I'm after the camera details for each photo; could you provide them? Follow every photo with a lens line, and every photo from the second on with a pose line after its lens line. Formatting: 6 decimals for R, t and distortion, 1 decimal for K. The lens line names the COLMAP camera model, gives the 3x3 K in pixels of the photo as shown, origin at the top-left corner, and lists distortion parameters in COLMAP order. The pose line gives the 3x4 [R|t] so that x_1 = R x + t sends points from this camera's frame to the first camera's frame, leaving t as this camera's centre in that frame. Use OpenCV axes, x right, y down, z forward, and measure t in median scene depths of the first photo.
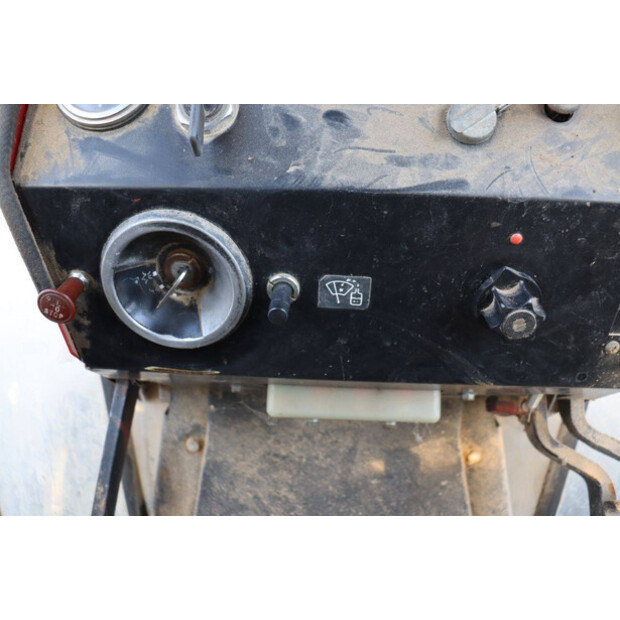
lens RADIAL K [[488.3, 0, 308.8], [0, 488.3, 319.3], [0, 0, 1]] dist [-0.162249, 0.117550]
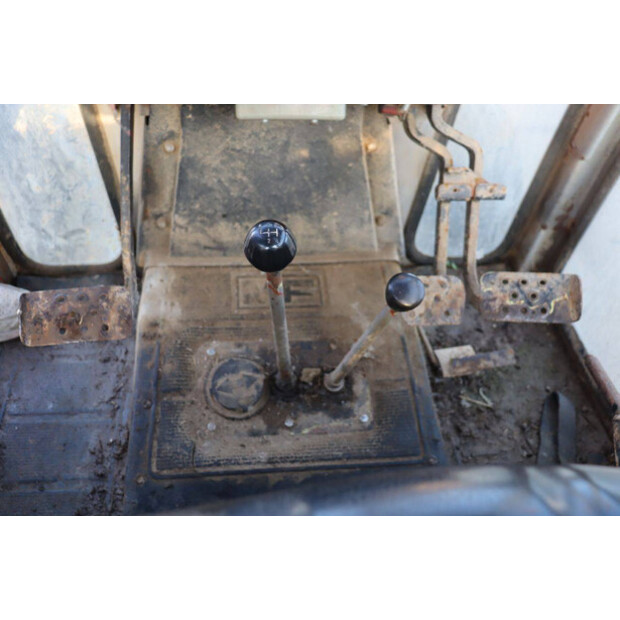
lens RADIAL K [[541.6, 0, 310.0], [0, 541.6, 310.0], [0, 0, 1]] dist [-0.113300, 0.007932]
pose [[0.985401, -0.088768, 0.145276, -0.113418], [0.003666, 0.864179, 0.503172, -0.095804], [-0.170210, -0.495293, 0.851888, -0.590290]]
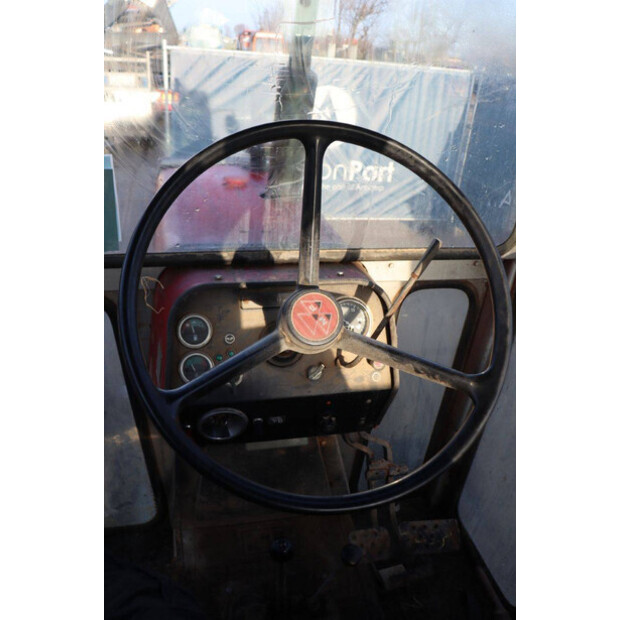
lens RADIAL K [[488.3, 0, 308.8], [0, 488.3, 319.3], [0, 0, 1]] dist [-0.162249, 0.117550]
pose [[0.961548, -0.084179, 0.261417, -0.283385], [0.041997, 0.985741, 0.162946, -0.687733], [-0.271406, -0.145701, 0.951373, -1.123869]]
